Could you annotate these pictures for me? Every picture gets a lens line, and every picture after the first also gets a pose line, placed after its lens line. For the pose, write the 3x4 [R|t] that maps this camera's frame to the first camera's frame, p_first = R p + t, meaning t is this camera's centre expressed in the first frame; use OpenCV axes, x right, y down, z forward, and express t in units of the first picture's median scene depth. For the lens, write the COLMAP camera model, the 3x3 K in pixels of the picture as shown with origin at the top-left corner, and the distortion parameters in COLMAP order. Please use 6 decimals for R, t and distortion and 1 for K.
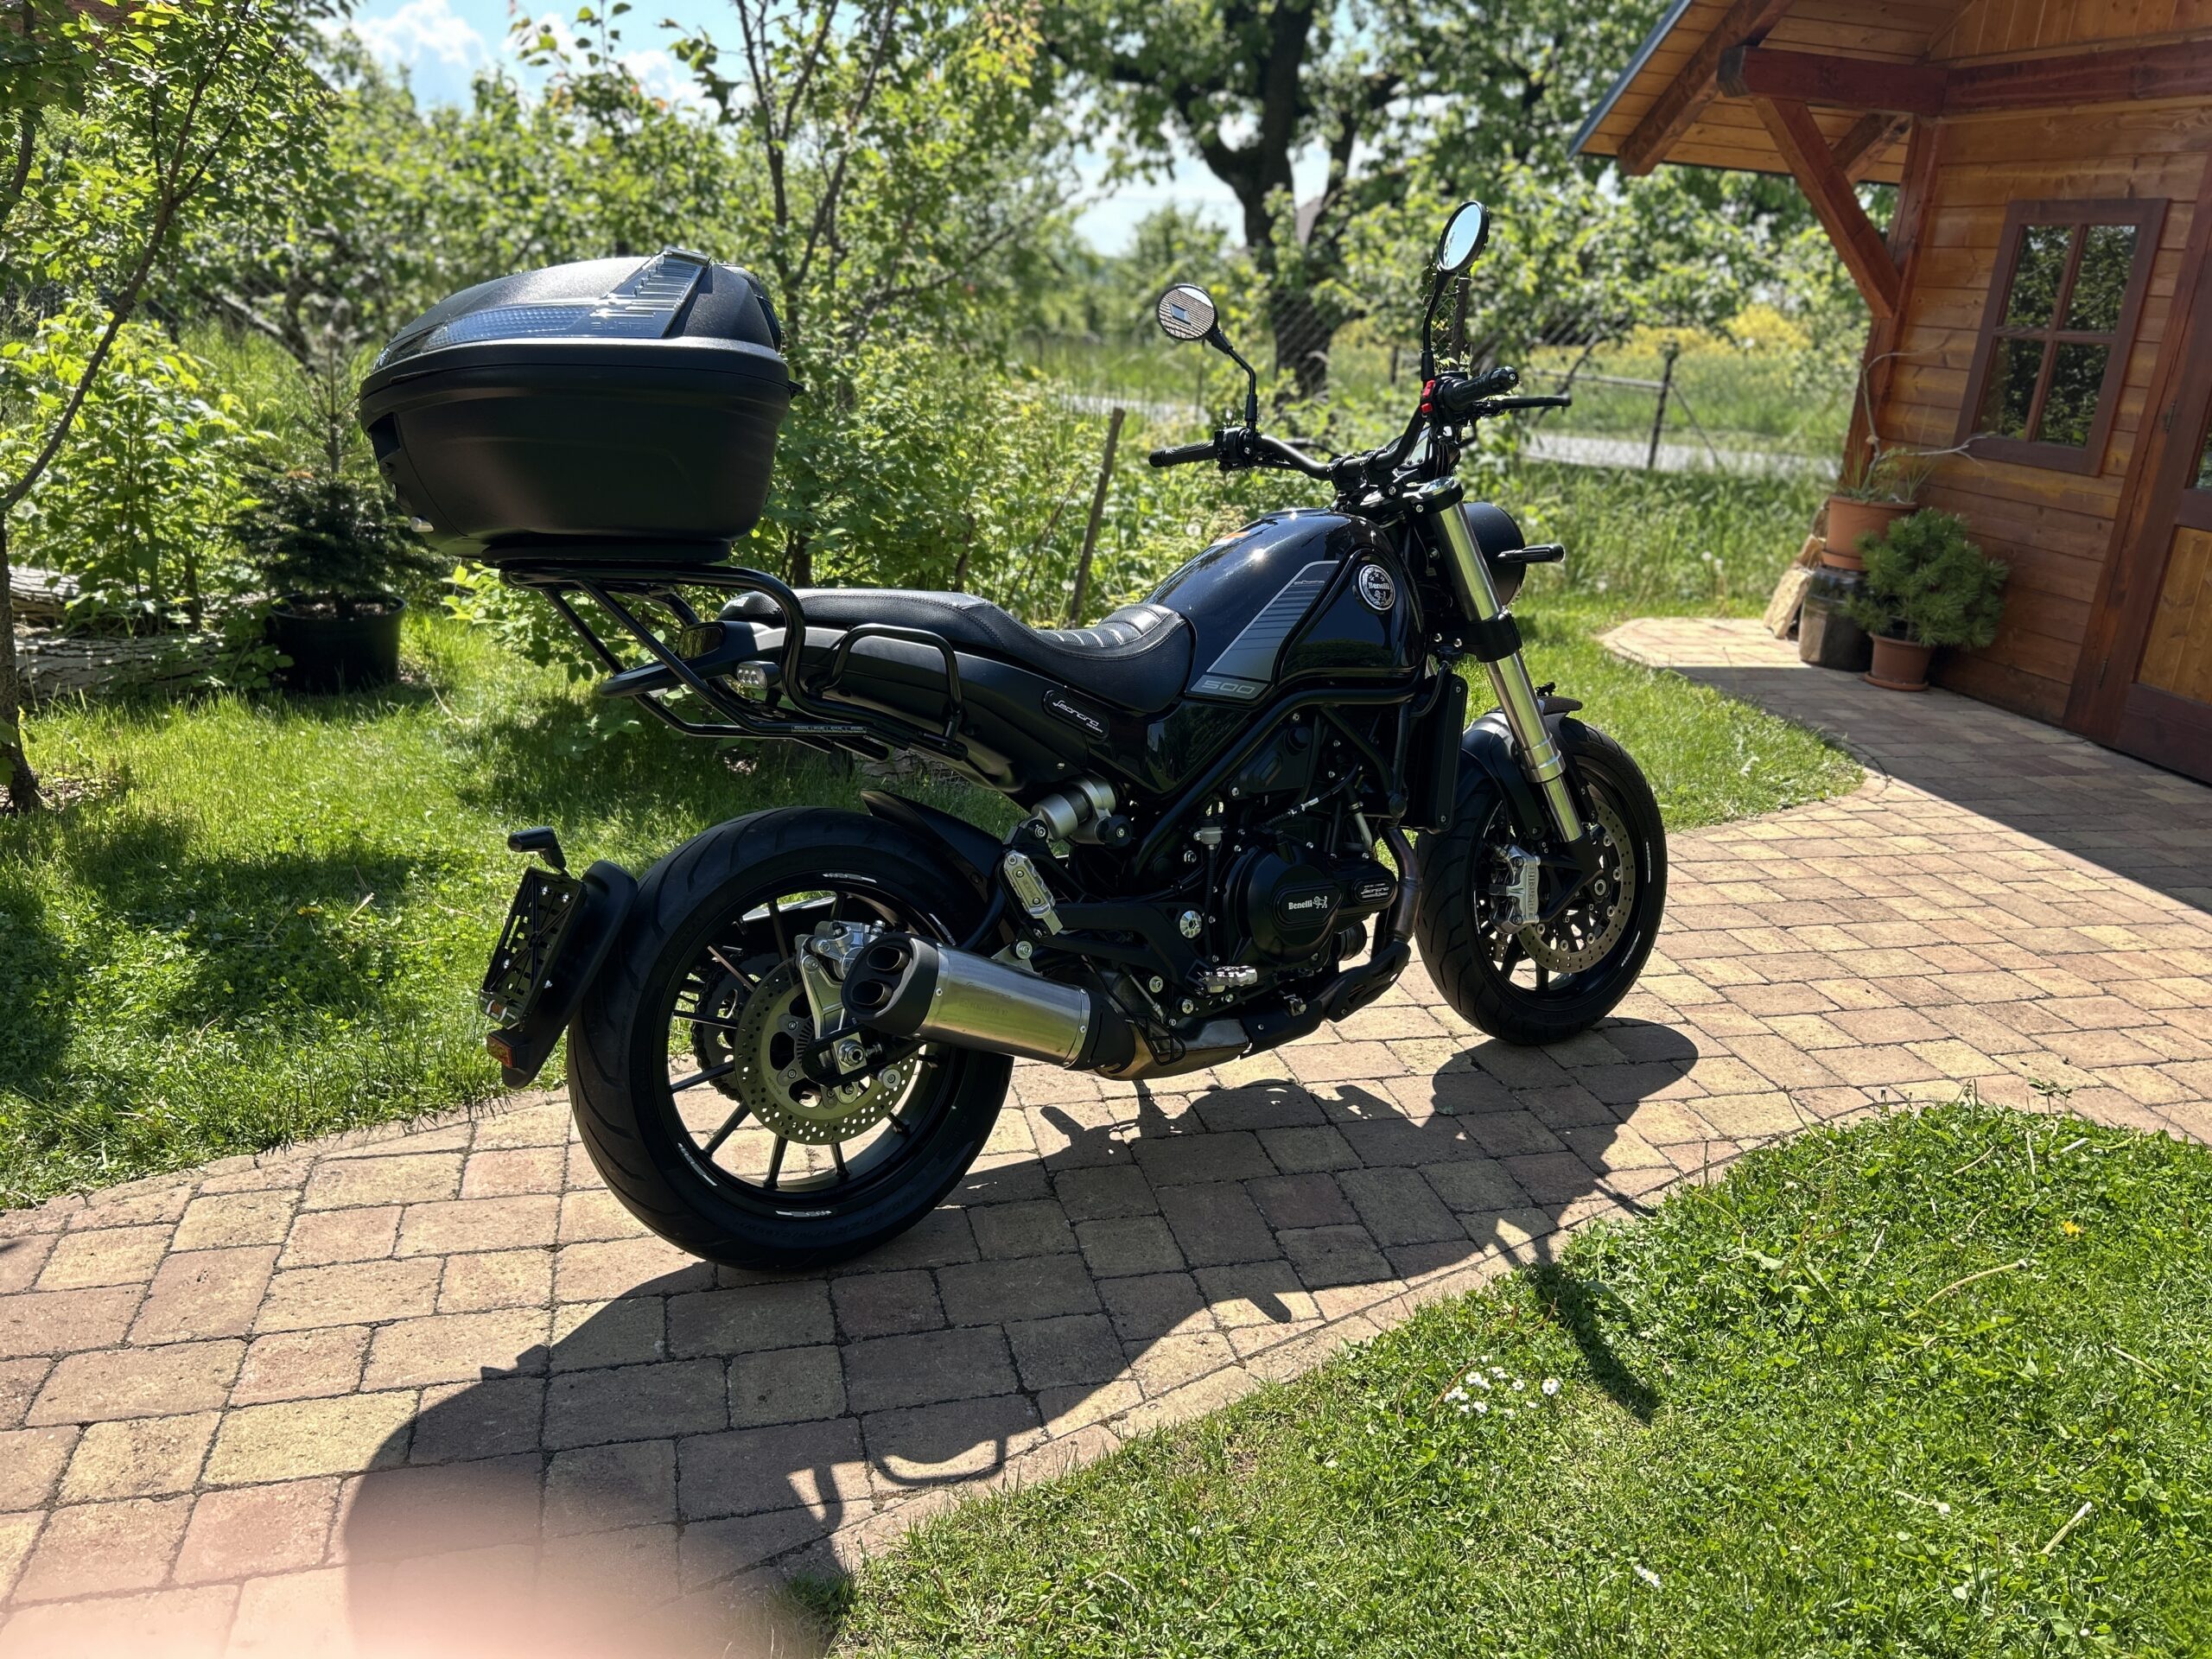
lens RADIAL K [[1663.7, 0, 1115.4], [0, 1663.7, 833.9], [0, 0, 1]] dist [0.056708, -0.072409]
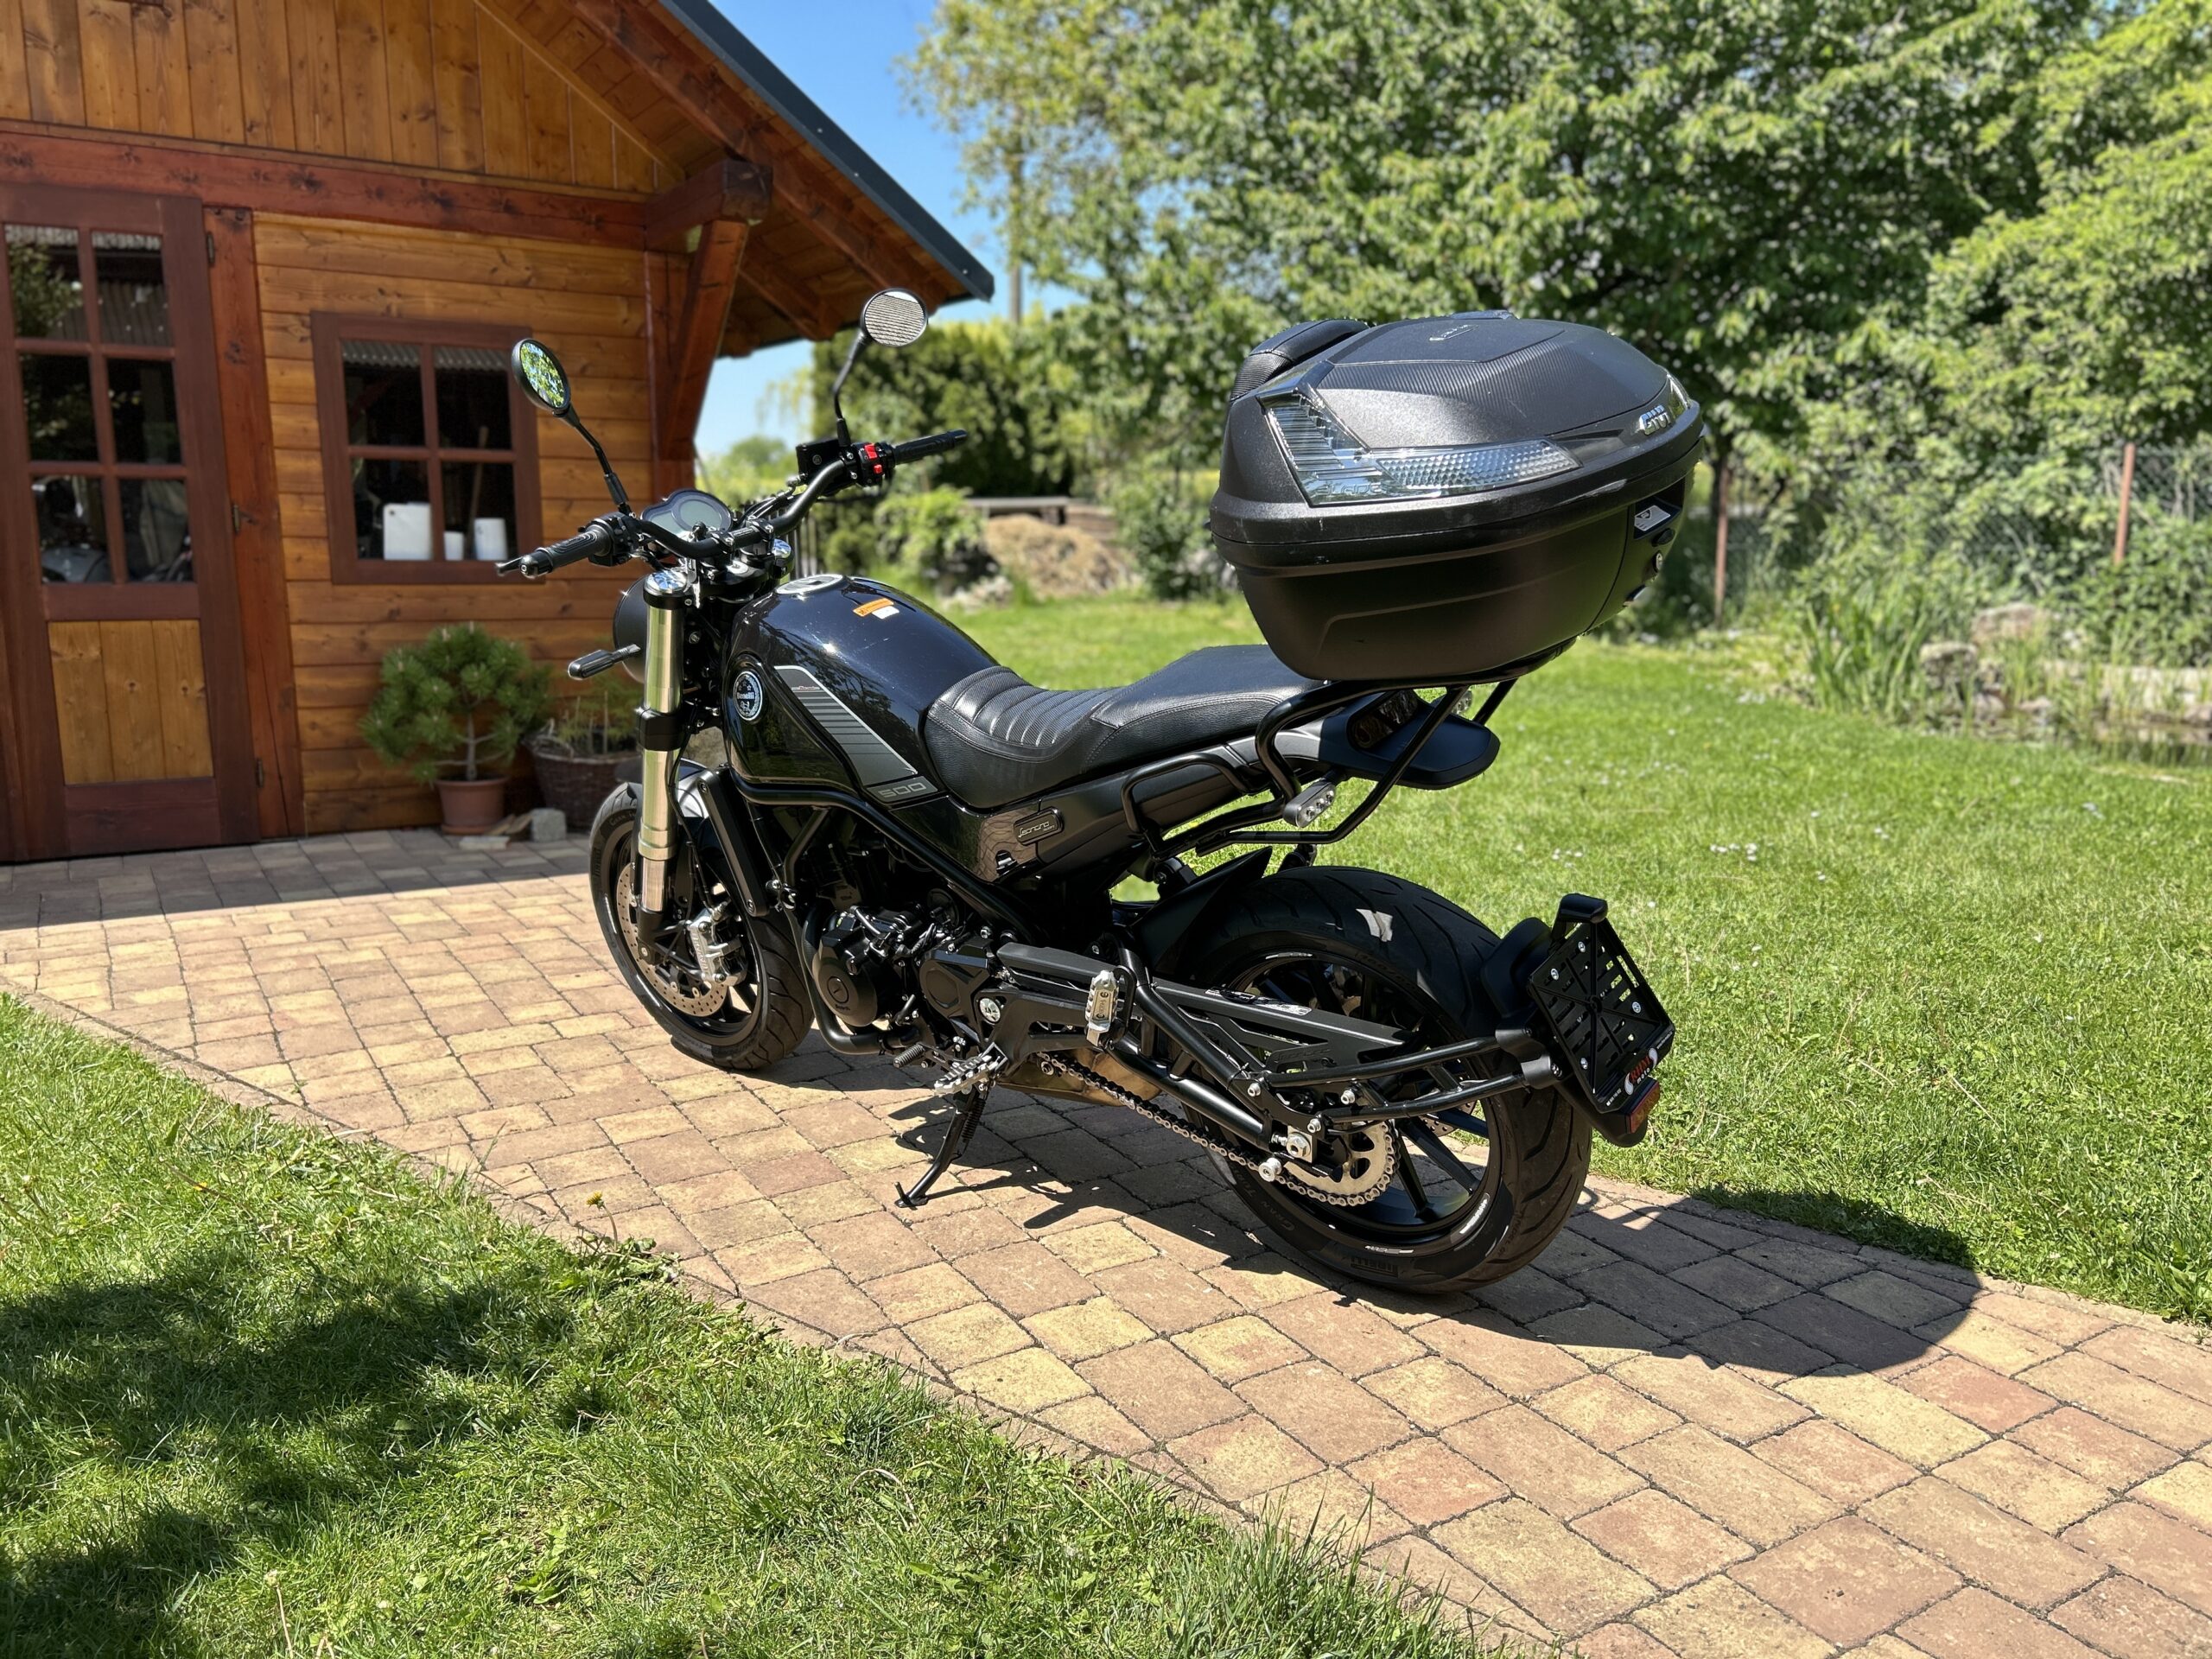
lens RADIAL K [[1663.7, 0, 1115.4], [0, 1663.7, 833.9], [0, 0, 1]] dist [0.056708, -0.072409]
pose [[-0.287733, -0.233962, 0.928694, -0.979728], [0.283300, 0.905512, 0.315895, -0.353087], [-0.914850, 0.353992, -0.194264, 1.201588]]
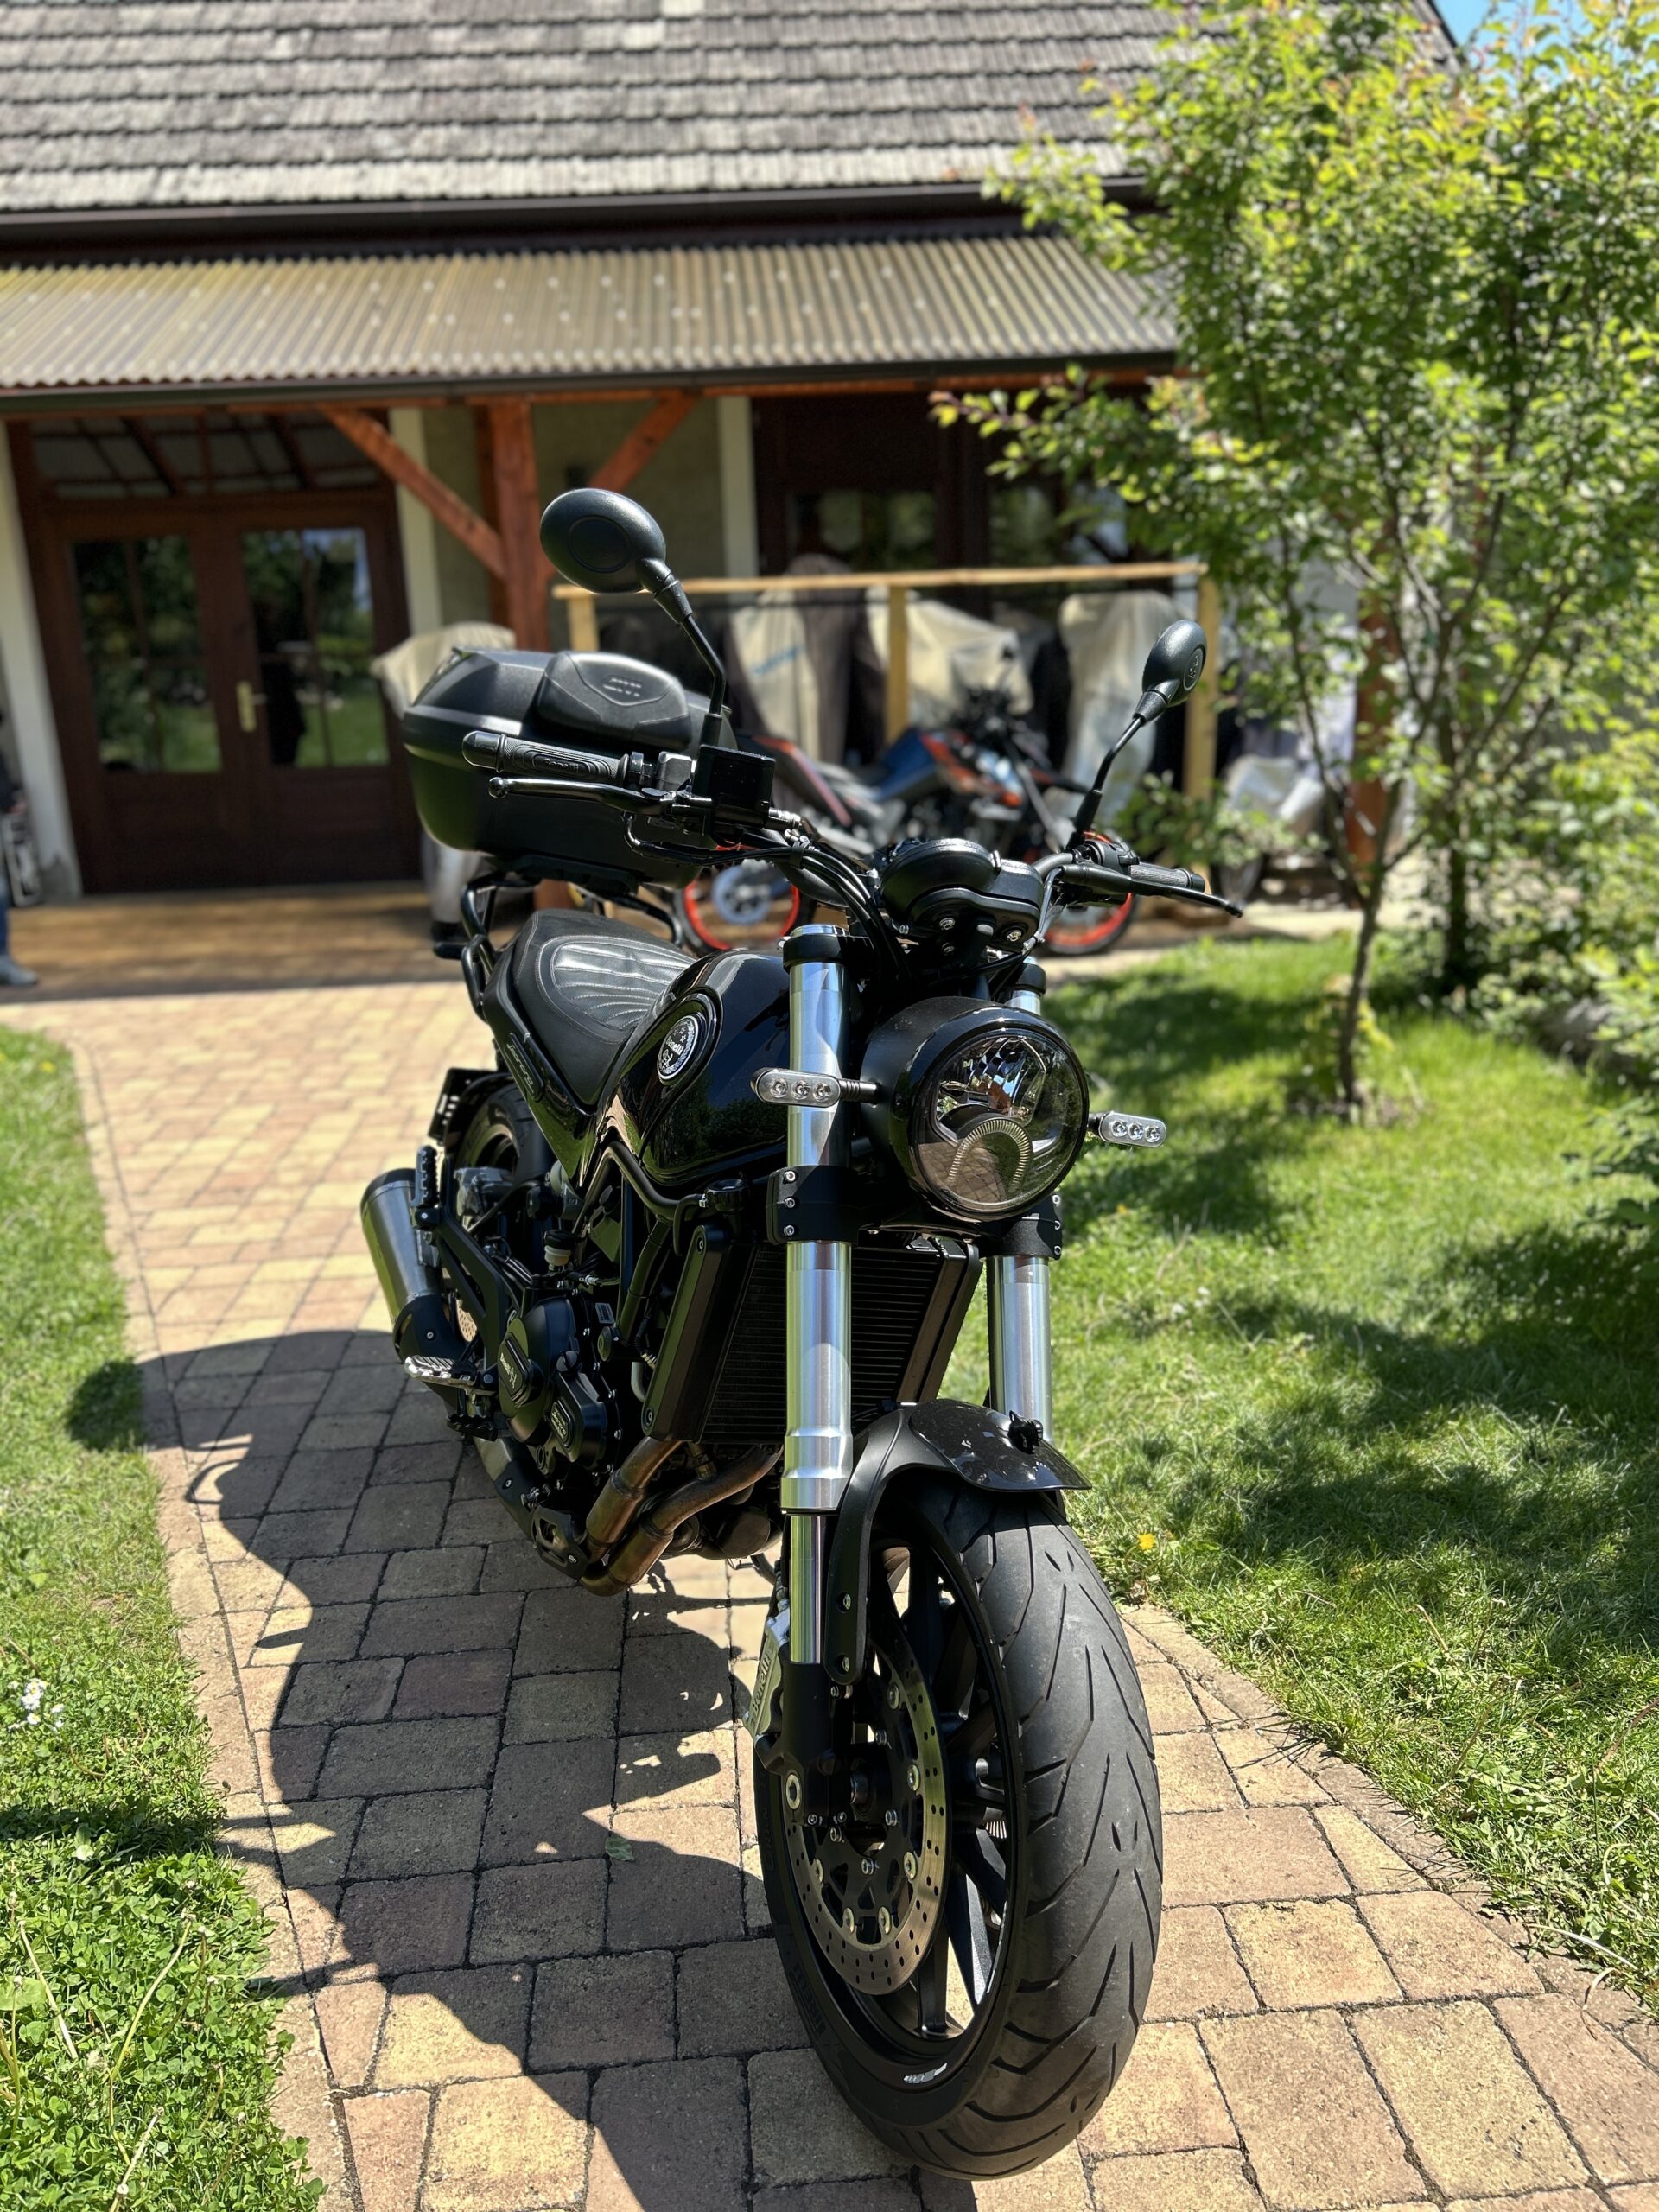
lens RADIAL K [[1663.7, 0, 774.9], [0, 1663.7, 1111.8], [0, 0, 1]] dist [0.056708, -0.072409]
pose [[-0.201341, 0.209606, -0.956832, 0.874209], [-0.284063, 0.922363, 0.261829, -0.336698], [0.937427, 0.324517, -0.126168, 1.212538]]
